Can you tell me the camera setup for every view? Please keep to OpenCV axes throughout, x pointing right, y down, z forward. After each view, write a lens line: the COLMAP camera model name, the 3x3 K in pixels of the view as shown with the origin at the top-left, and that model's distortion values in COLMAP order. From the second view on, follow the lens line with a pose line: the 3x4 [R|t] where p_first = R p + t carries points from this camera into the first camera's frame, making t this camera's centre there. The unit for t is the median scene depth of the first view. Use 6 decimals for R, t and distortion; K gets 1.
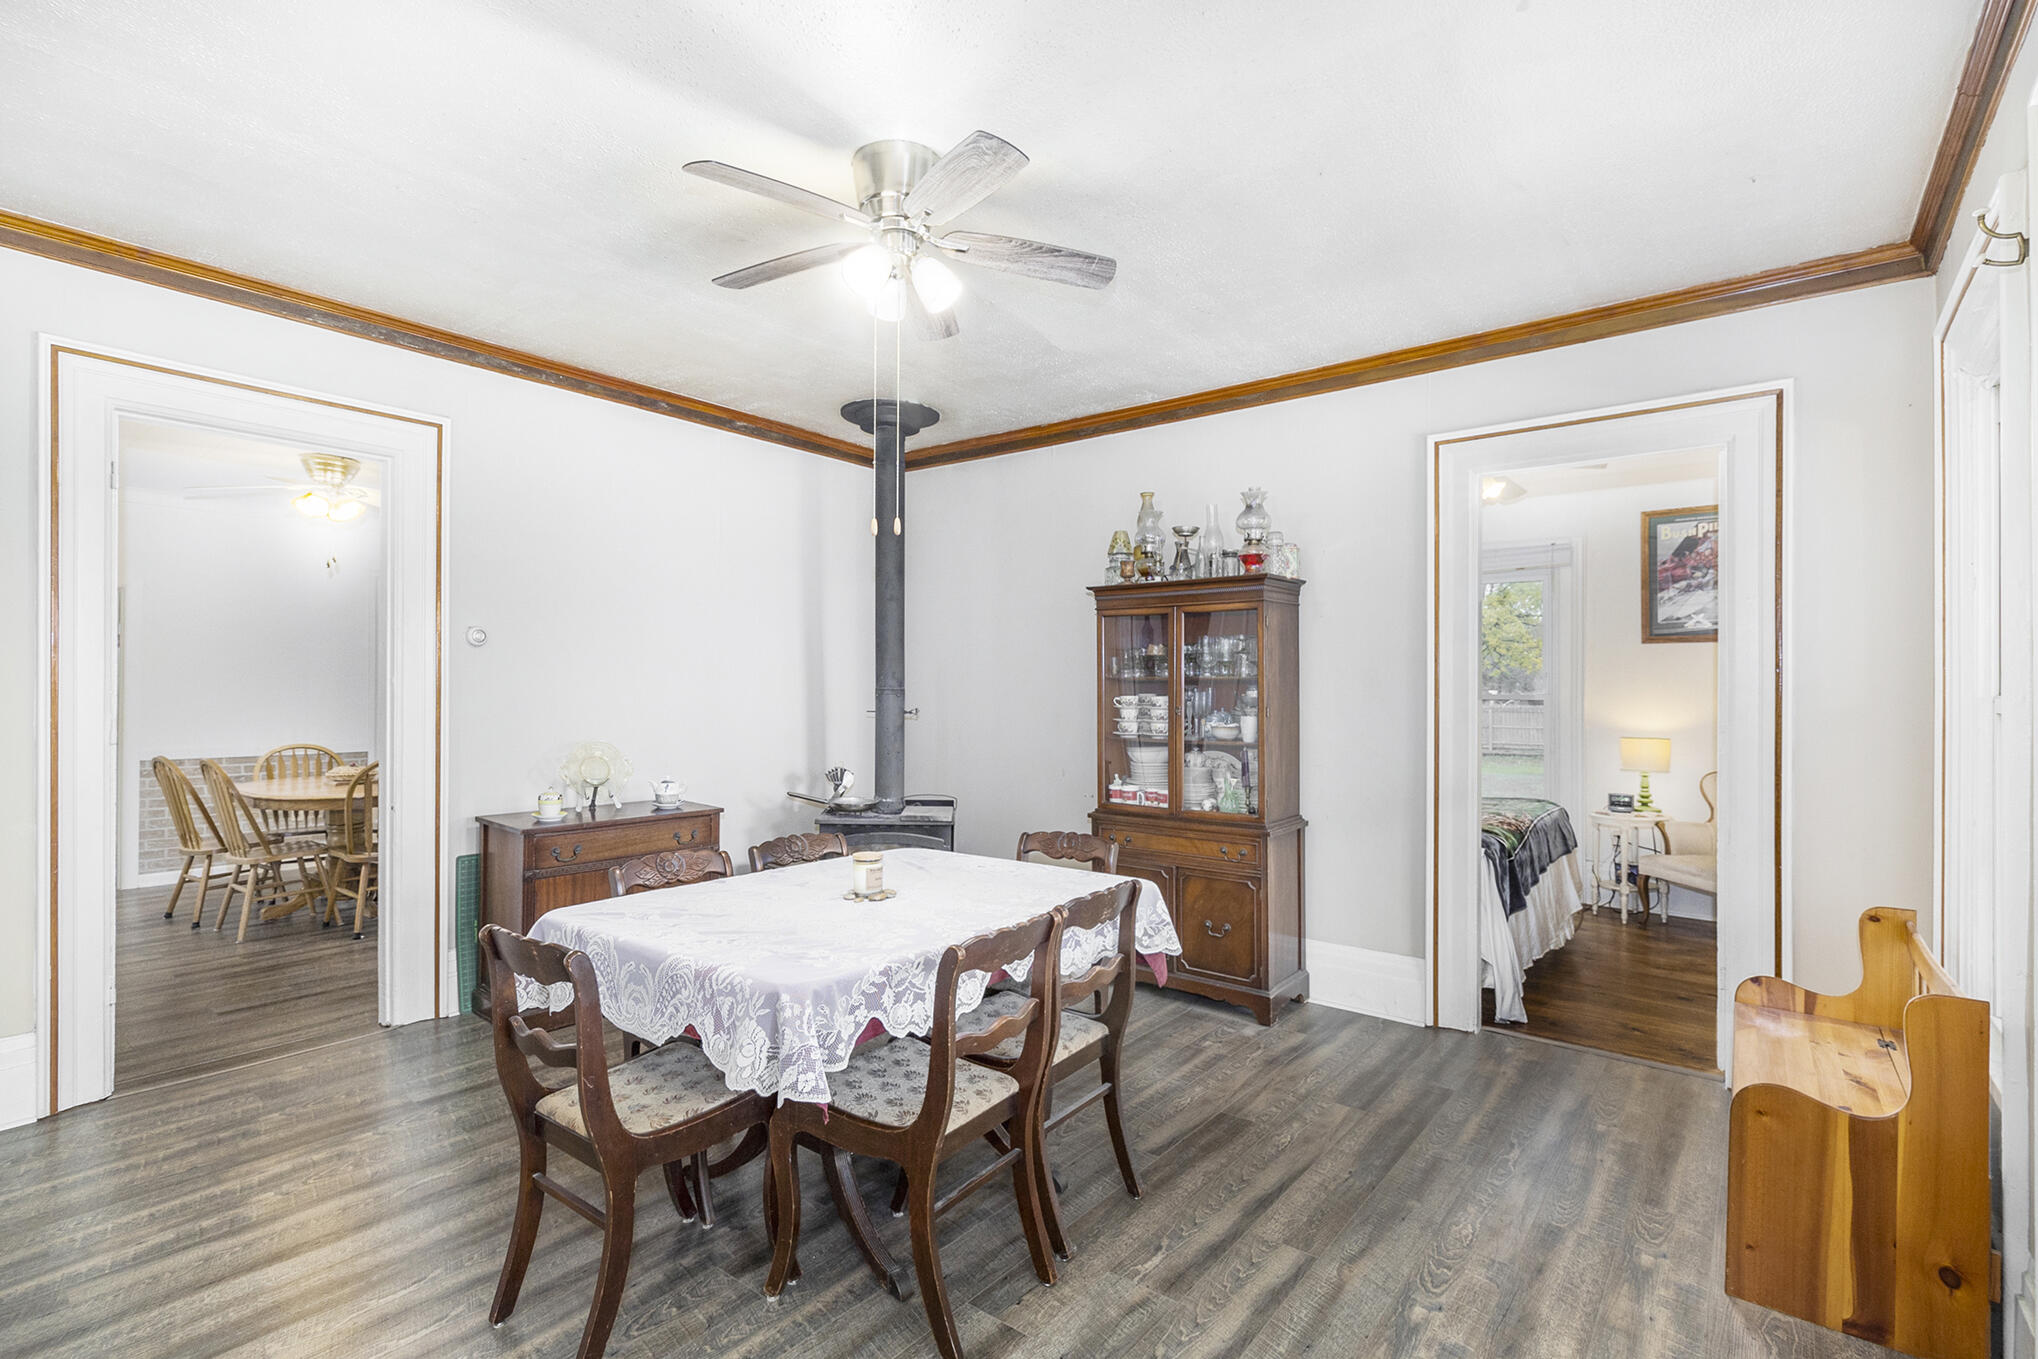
lens RADIAL K [[956.9, 0, 1028.9], [0, 956.9, 687.0], [0, 0, 1]] dist [0.003392, -0.000147]
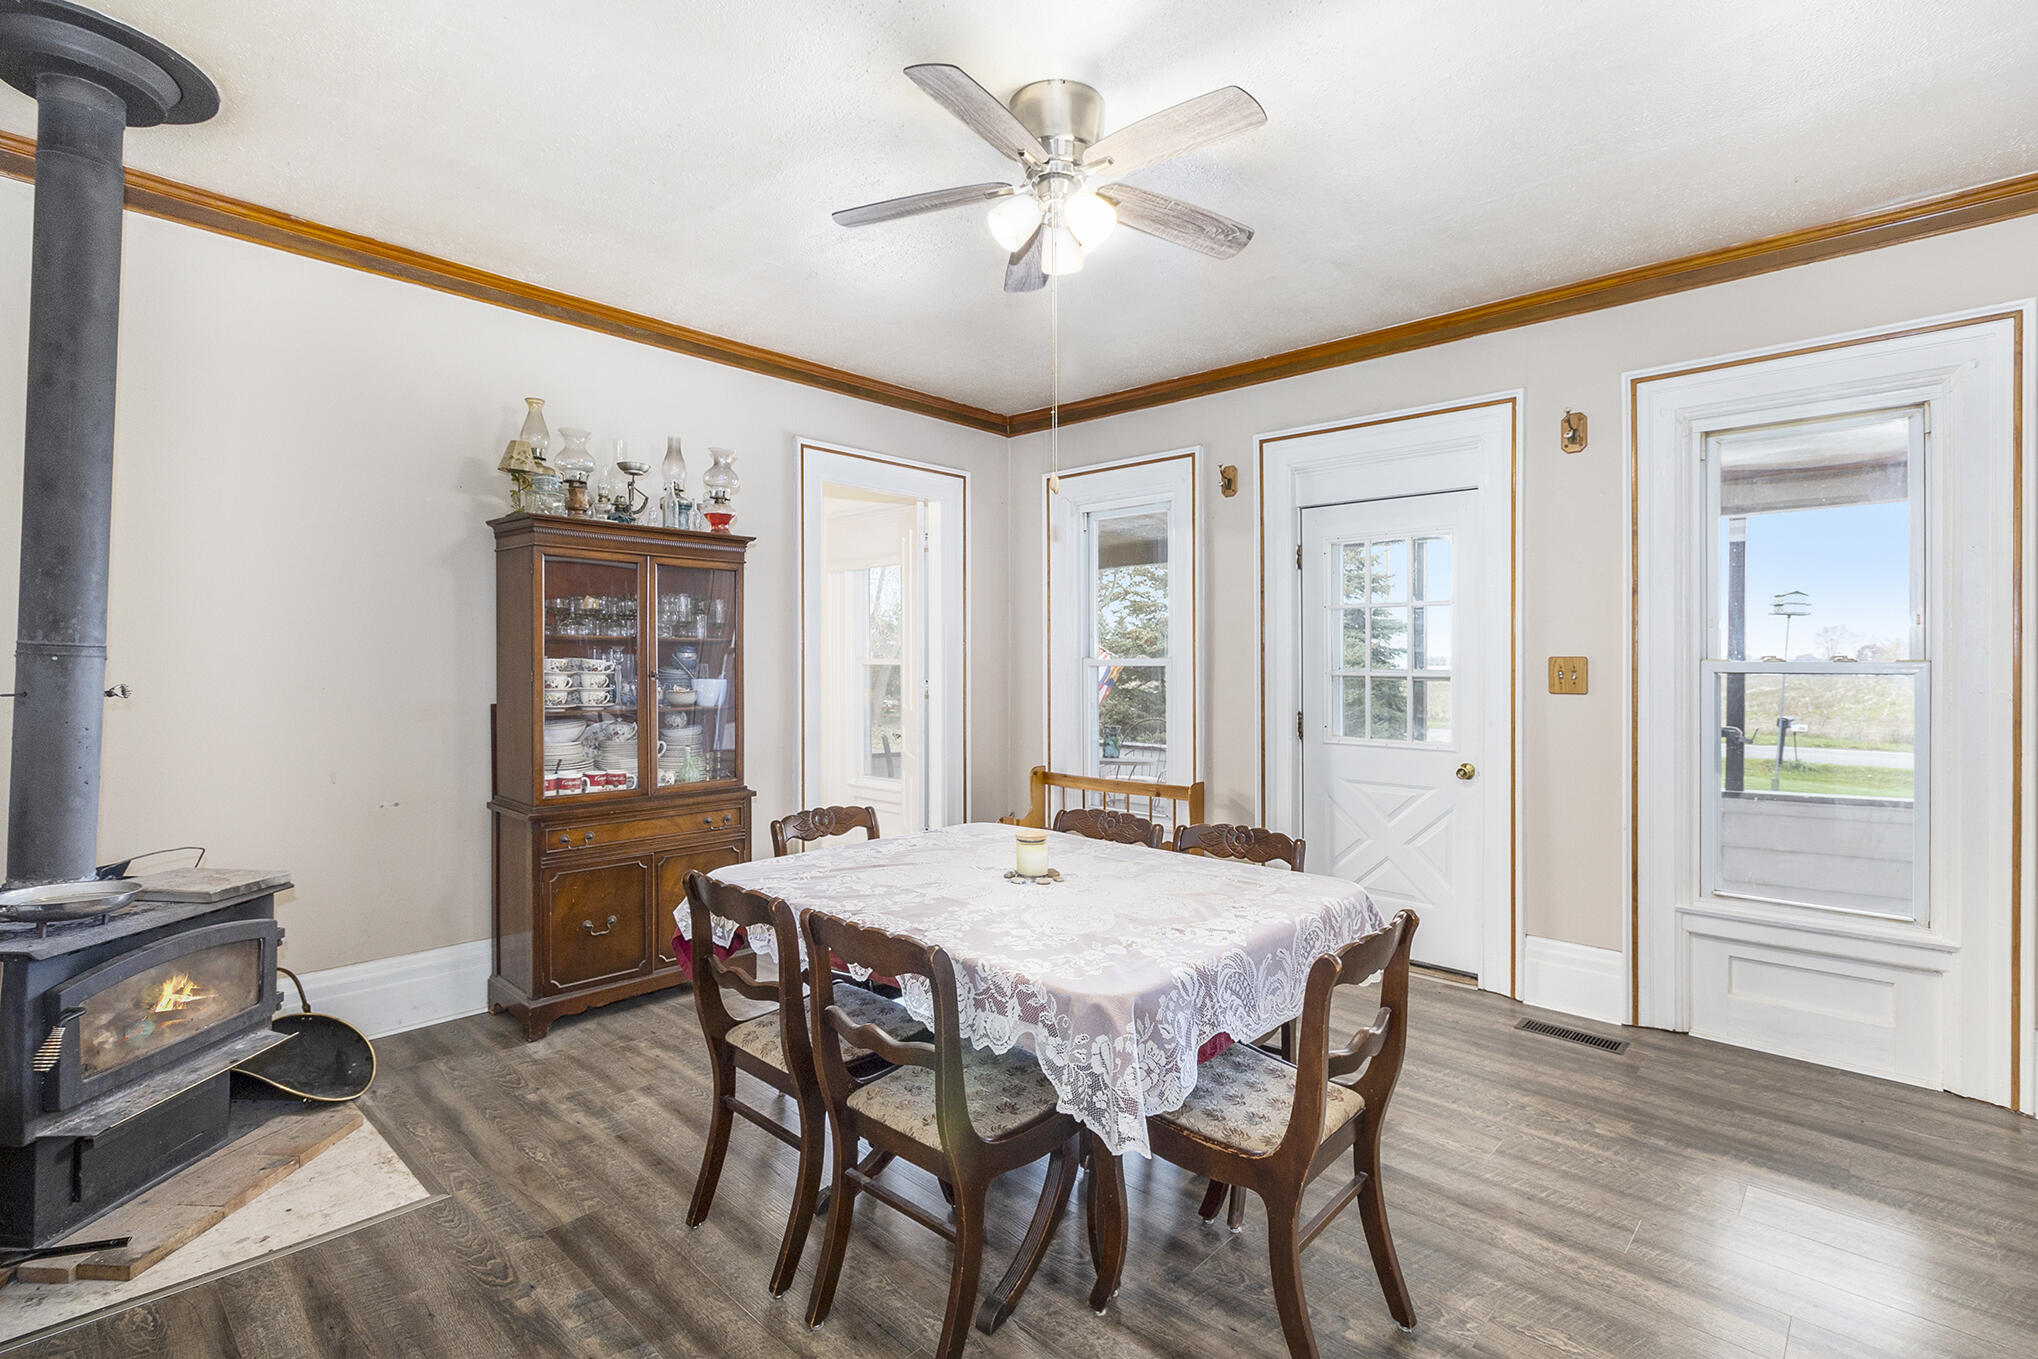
lens RADIAL K [[956.9, 0, 1028.7], [0, 956.9, 667.1], [0, 0, 1]] dist [0.003392, -0.000147]
pose [[0.087930, -0.010828, 0.996068, -0.679860], [-0.004218, 0.999928, 0.011242, 0.005684], [-0.996118, -0.005190, 0.087878, 0.571680]]
